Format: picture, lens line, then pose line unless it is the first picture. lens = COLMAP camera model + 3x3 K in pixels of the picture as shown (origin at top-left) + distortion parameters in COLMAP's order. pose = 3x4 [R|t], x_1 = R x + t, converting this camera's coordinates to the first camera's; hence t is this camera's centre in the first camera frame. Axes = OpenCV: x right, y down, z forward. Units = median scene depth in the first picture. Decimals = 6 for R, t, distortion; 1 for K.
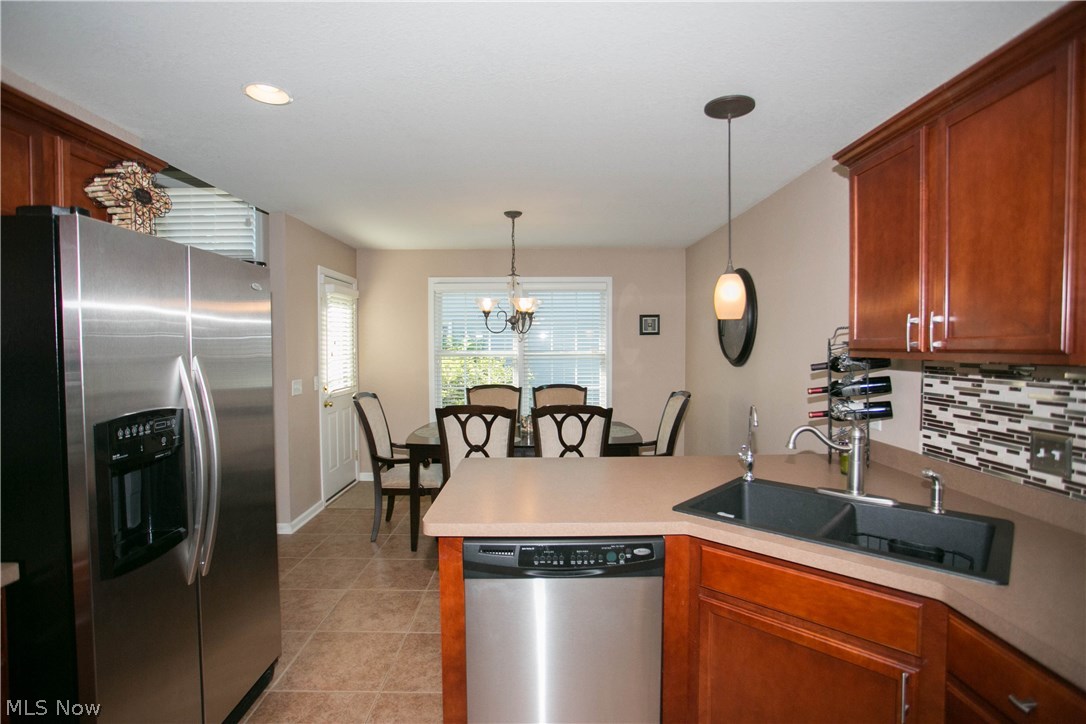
lens RADIAL K [[534.0, 0, 539.0], [0, 534.0, 362.6], [0, 0, 1]] dist [-0.030783, 0.007142]
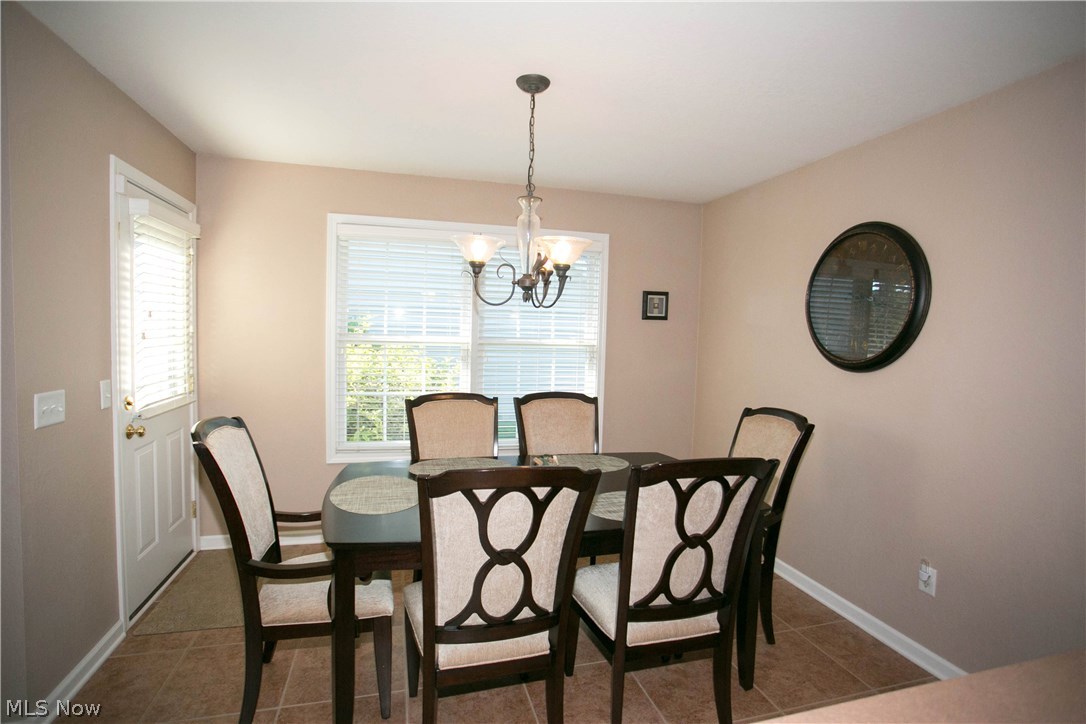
lens RADIAL K [[534.0, 0, 550.3], [0, 534.0, 363.6], [0, 0, 1]] dist [-0.030783, 0.007142]
pose [[0.963562, 0.013229, 0.267159, -0.170737], [-0.021386, 0.999389, 0.027646, -0.012983], [-0.266630, -0.032352, 0.963256, 0.476153]]
